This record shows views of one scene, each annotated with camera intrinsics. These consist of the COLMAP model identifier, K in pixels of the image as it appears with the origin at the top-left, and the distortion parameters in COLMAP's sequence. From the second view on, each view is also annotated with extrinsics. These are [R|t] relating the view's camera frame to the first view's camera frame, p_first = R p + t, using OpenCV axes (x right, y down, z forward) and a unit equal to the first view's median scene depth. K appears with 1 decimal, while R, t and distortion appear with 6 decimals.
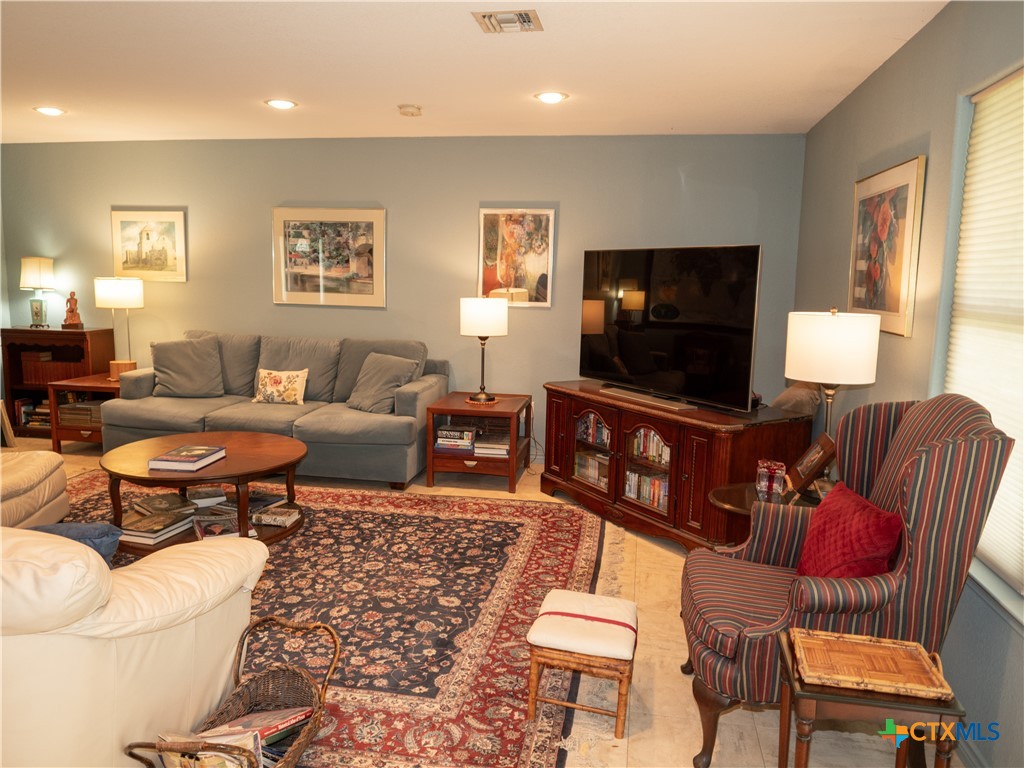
lens RADIAL K [[738.3, 0, 512.0], [0, 738.3, 384.0], [0, 0, 1]] dist [-0.021352, -0.000115]
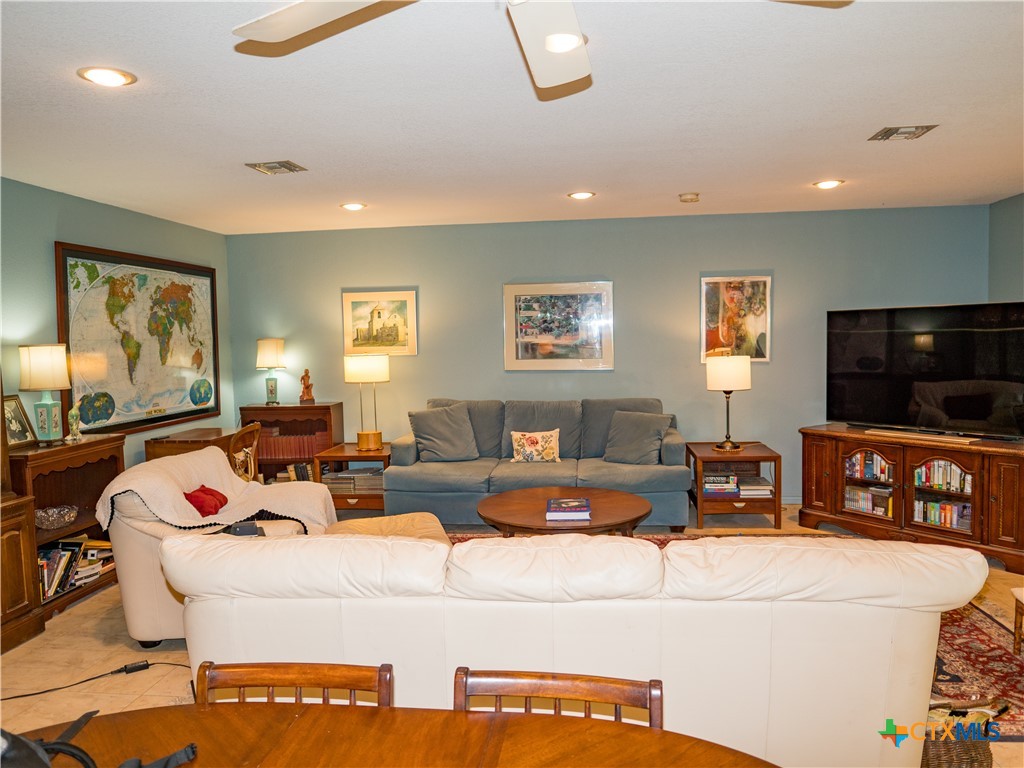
lens RADIAL K [[738.3, 0, 512.0], [0, 738.3, 384.0], [0, 0, 1]] dist [-0.021352, -0.000115]
pose [[0.996857, -0.050043, 0.061420, -0.409085], [0.054906, 0.995264, -0.080222, -0.002674], [-0.057115, 0.083343, 0.994883, -0.088114]]
